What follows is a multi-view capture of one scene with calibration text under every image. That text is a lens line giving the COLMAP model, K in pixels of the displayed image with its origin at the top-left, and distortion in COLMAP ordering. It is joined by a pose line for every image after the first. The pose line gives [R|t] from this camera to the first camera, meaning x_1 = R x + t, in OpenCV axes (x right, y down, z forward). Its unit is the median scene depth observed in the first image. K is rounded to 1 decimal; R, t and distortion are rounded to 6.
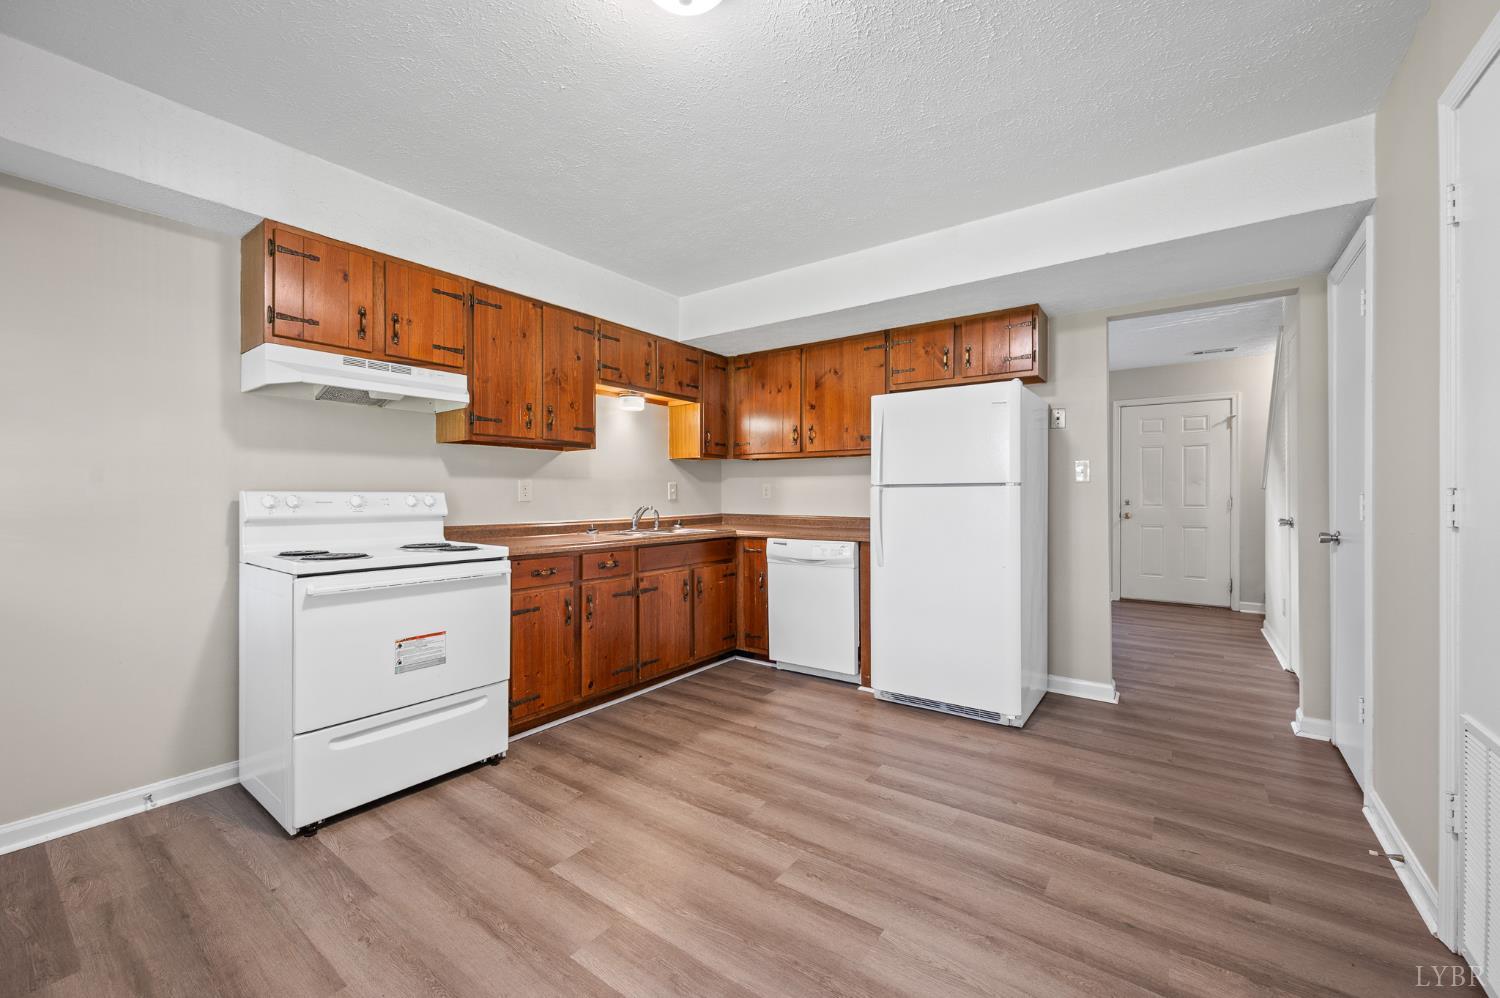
lens RADIAL K [[592.9, 0, 753.5], [0, 592.9, 497.8], [0, 0, 1]] dist [-0.000730, 0.000094]
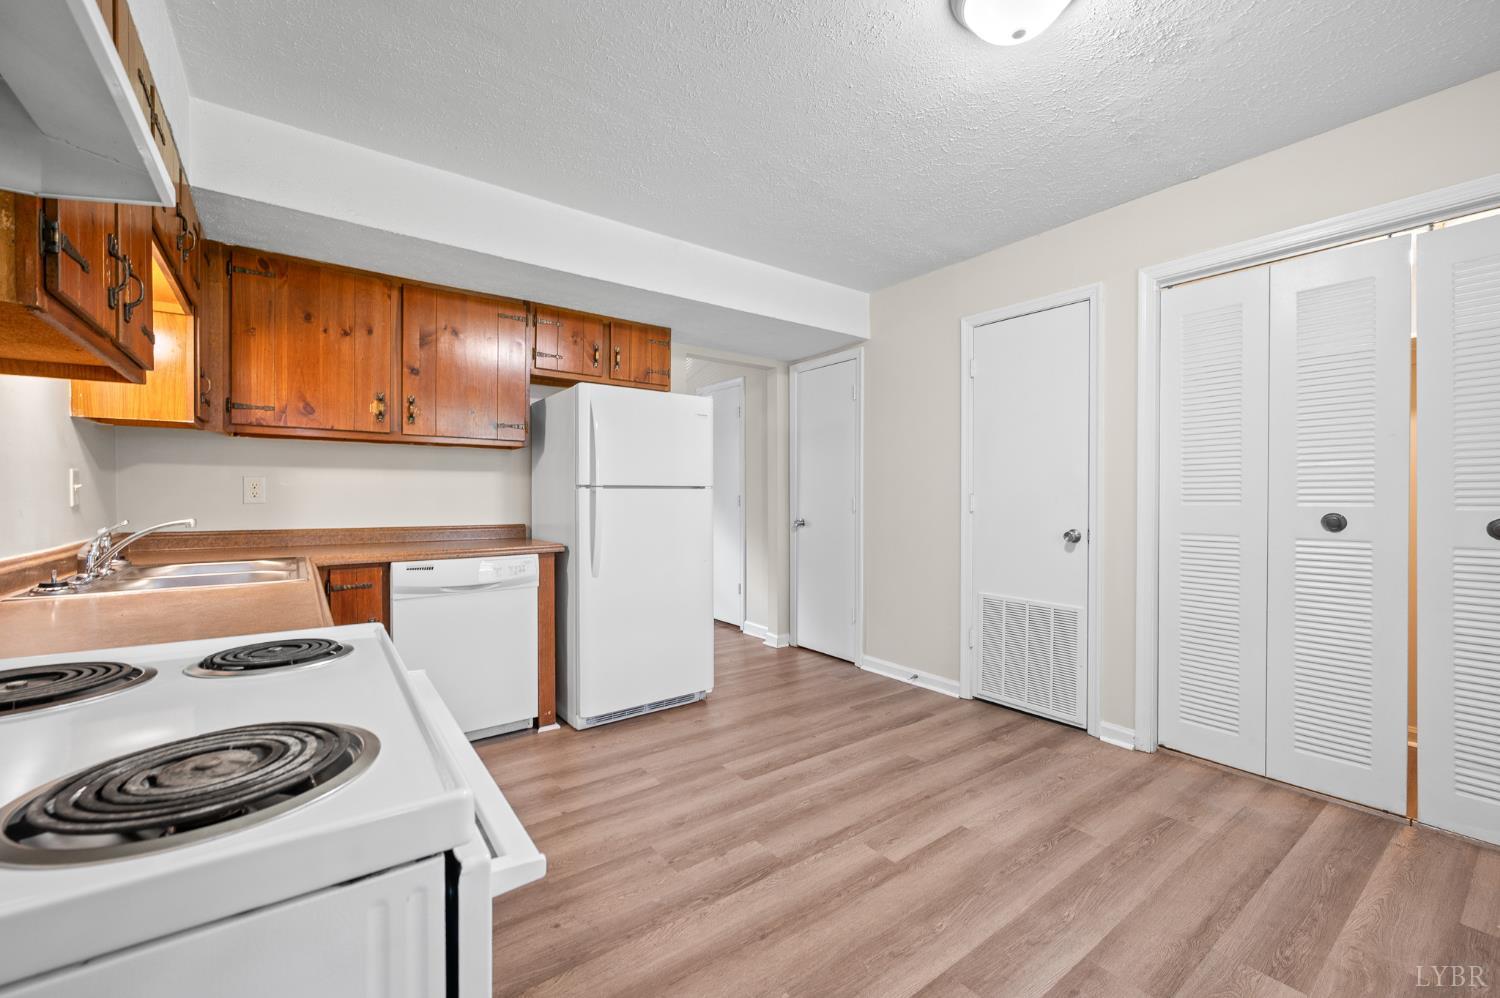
lens RADIAL K [[612.6, 0, 750.0], [0, 612.6, 499.0], [0, 0, 1]] dist [0.002194, 0.000186]
pose [[0.299705, -0.003191, 0.954027, -0.696650], [0.004047, 0.999990, 0.002073, -0.002448], [-0.954023, 0.003239, 0.299715, 0.591161]]
